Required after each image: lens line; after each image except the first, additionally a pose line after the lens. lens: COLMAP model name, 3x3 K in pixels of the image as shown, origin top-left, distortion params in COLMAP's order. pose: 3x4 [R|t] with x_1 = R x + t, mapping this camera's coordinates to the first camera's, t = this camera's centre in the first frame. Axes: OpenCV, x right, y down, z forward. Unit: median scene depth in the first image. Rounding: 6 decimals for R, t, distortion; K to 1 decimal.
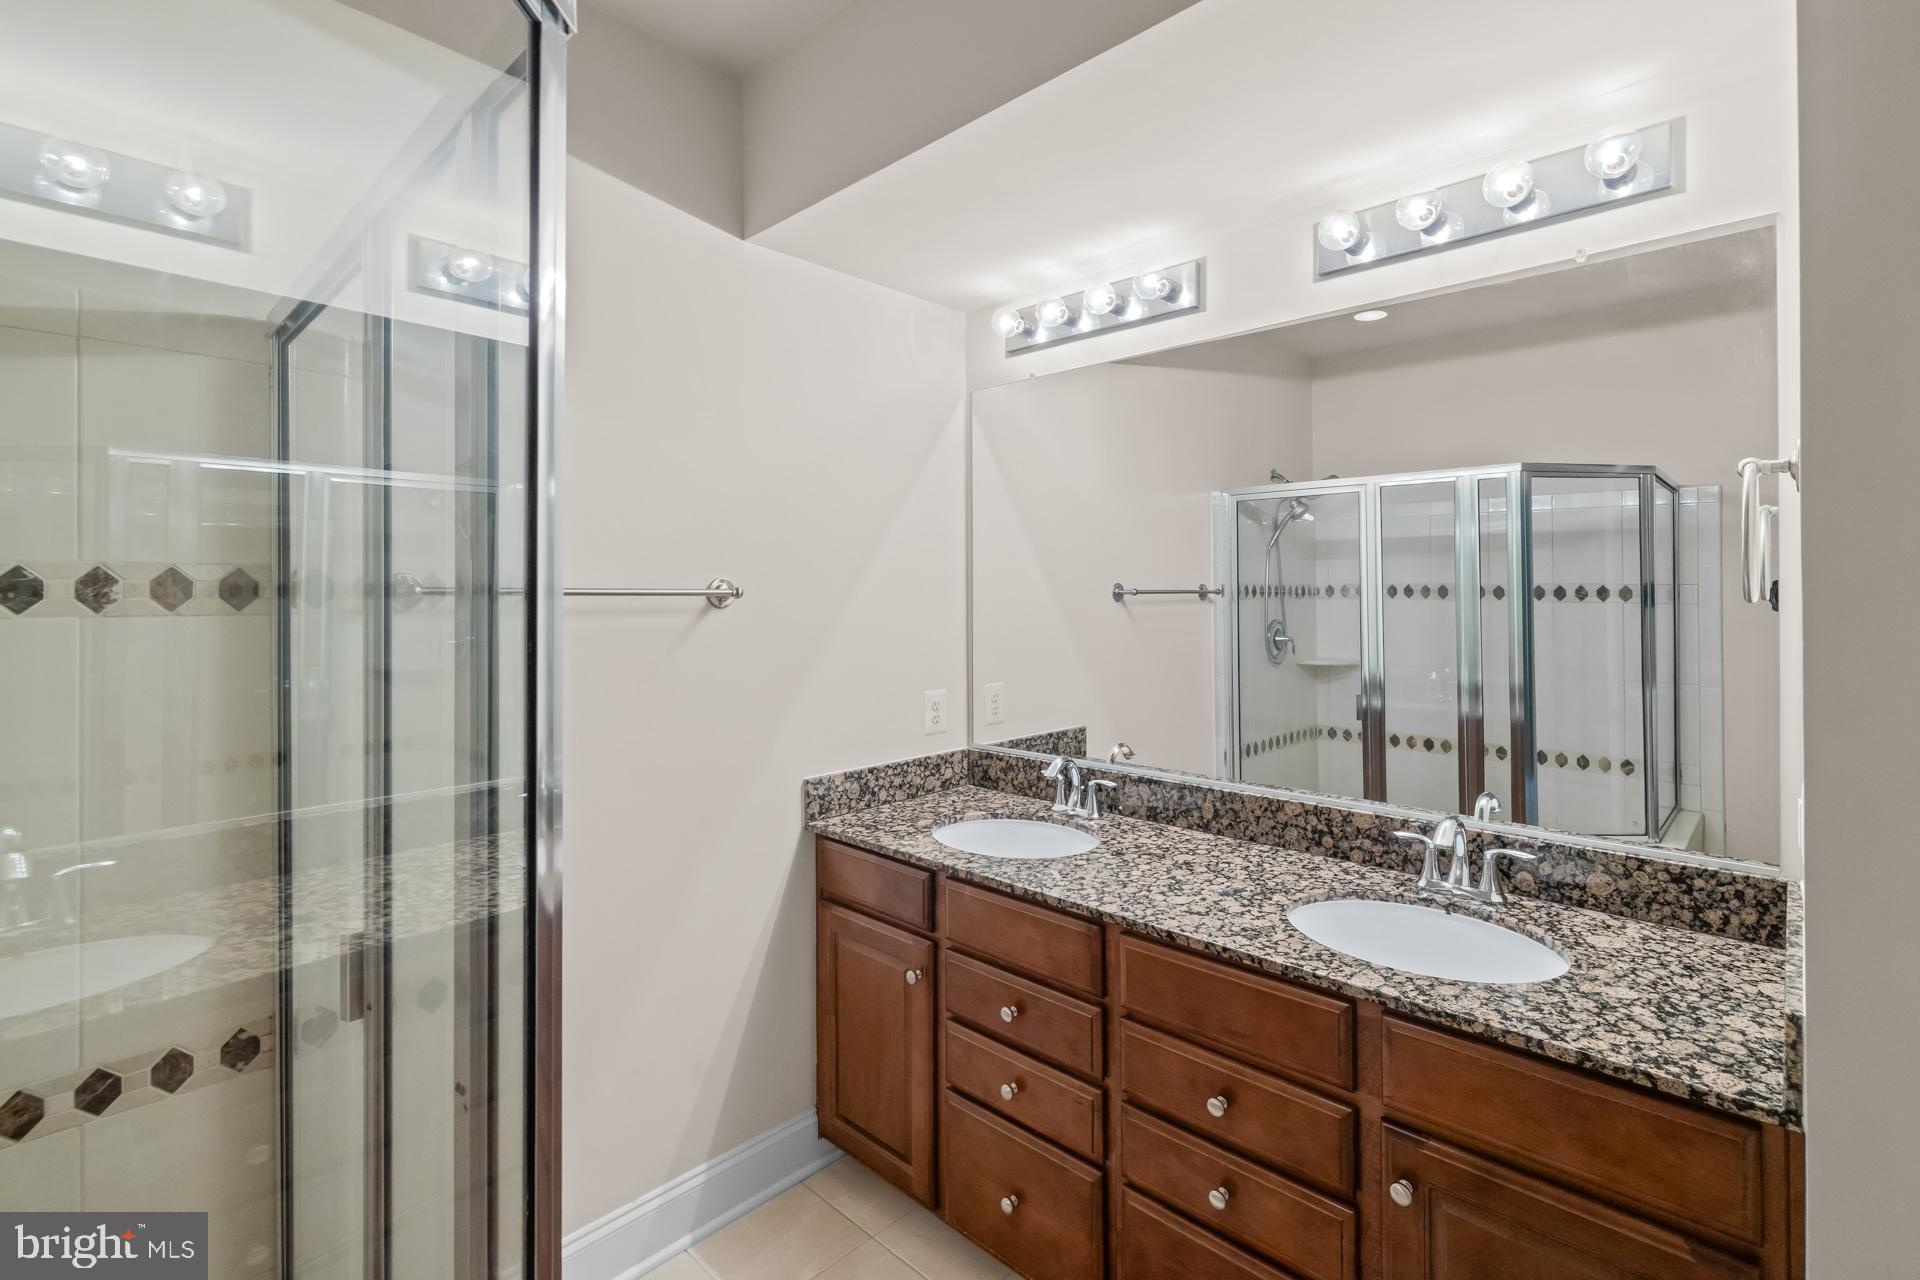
lens RADIAL K [[849.6, 0, 966.7], [0, 849.6, 589.7], [0, 0, 1]] dist [-0.000599, 0.000009]
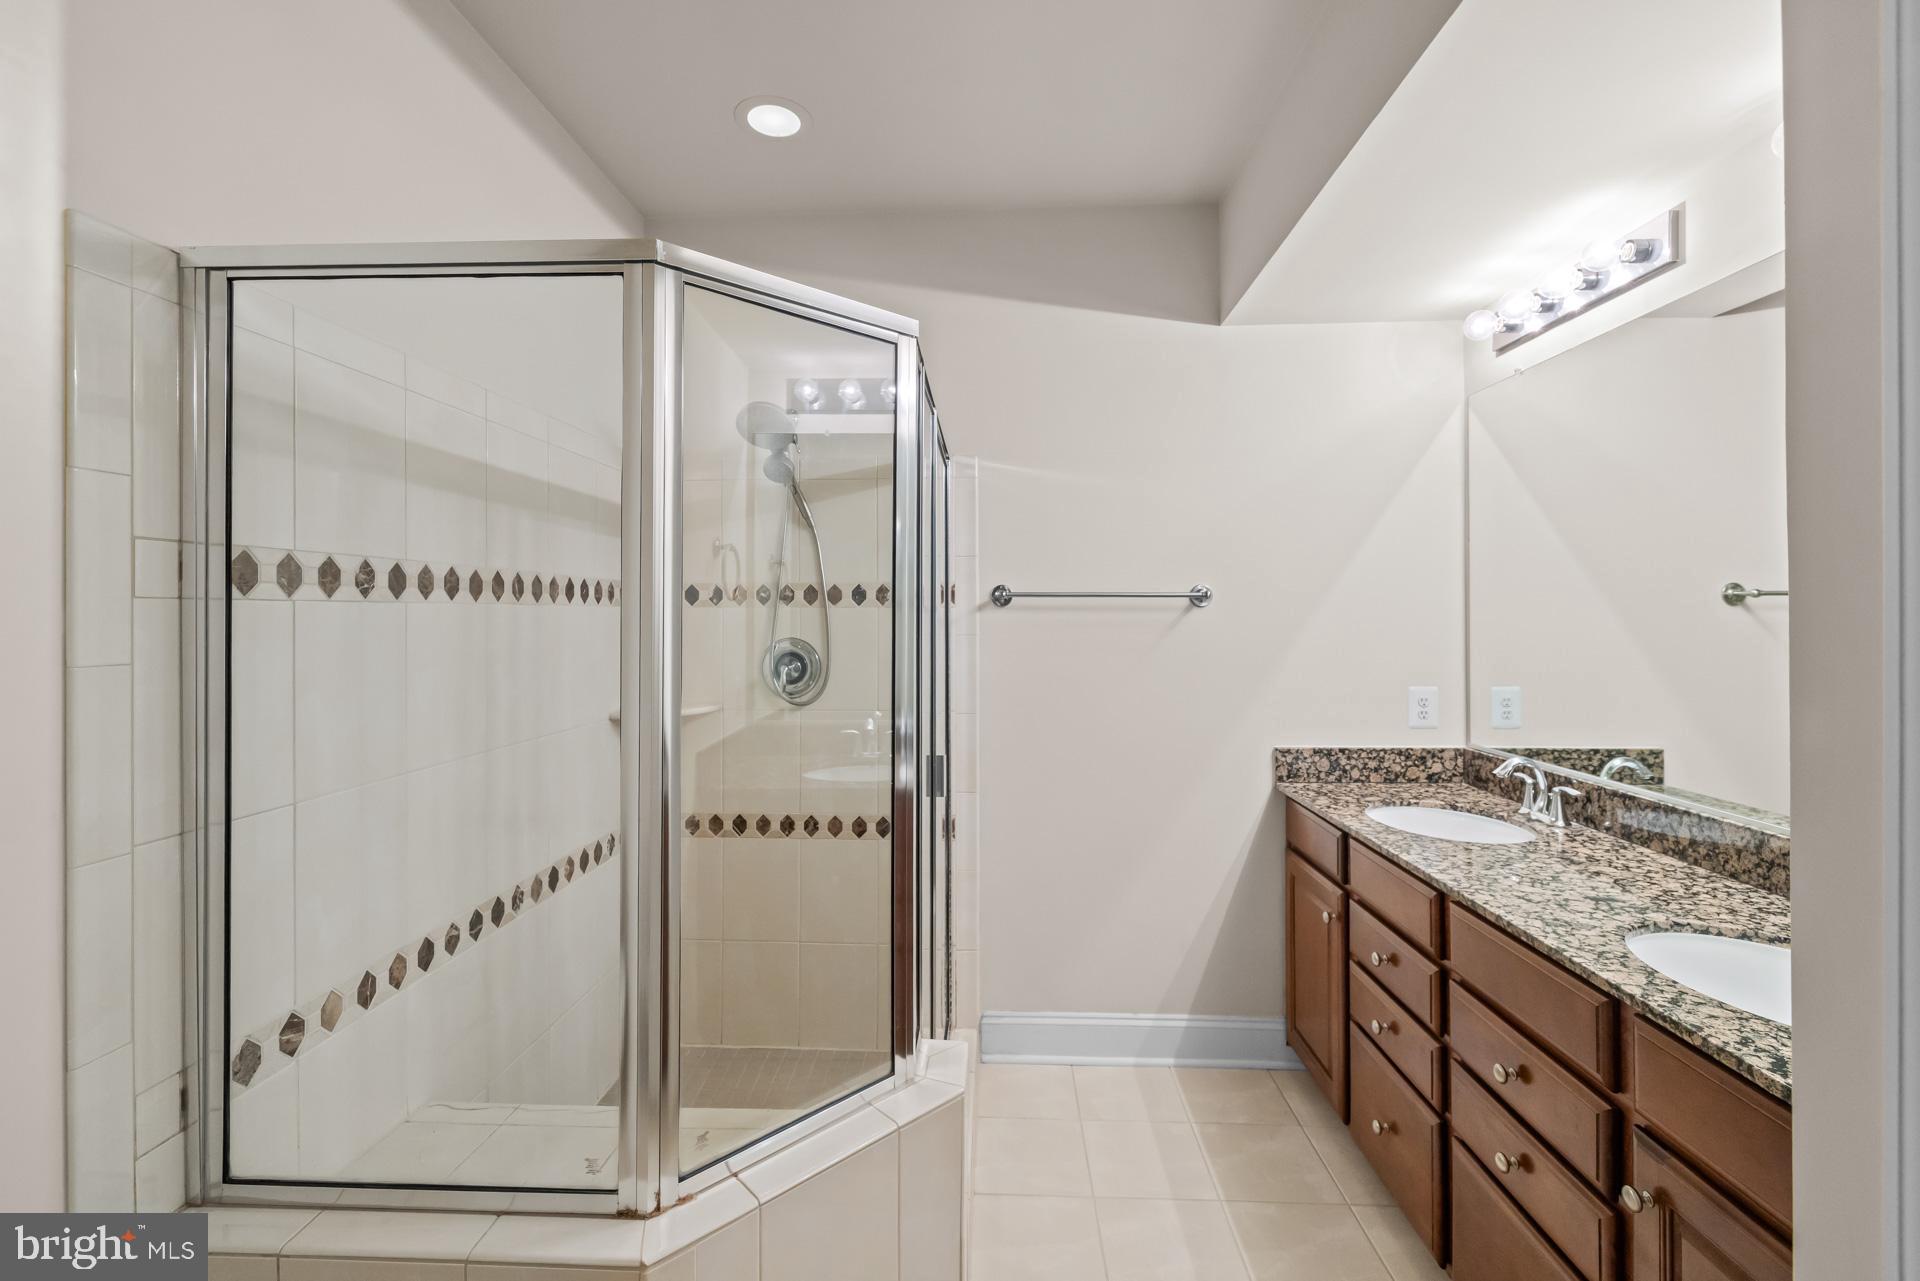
lens RADIAL K [[818.3, 0, 962.0], [0, 818.3, 610.9], [0, 0, 1]] dist [0.000492, 0.000150]
pose [[0.638187, -0.001931, -0.769879, 0.432536], [0.001827, 0.999998, -0.000995, 0.026552], [0.769879, -0.000771, 0.638189, -0.102943]]
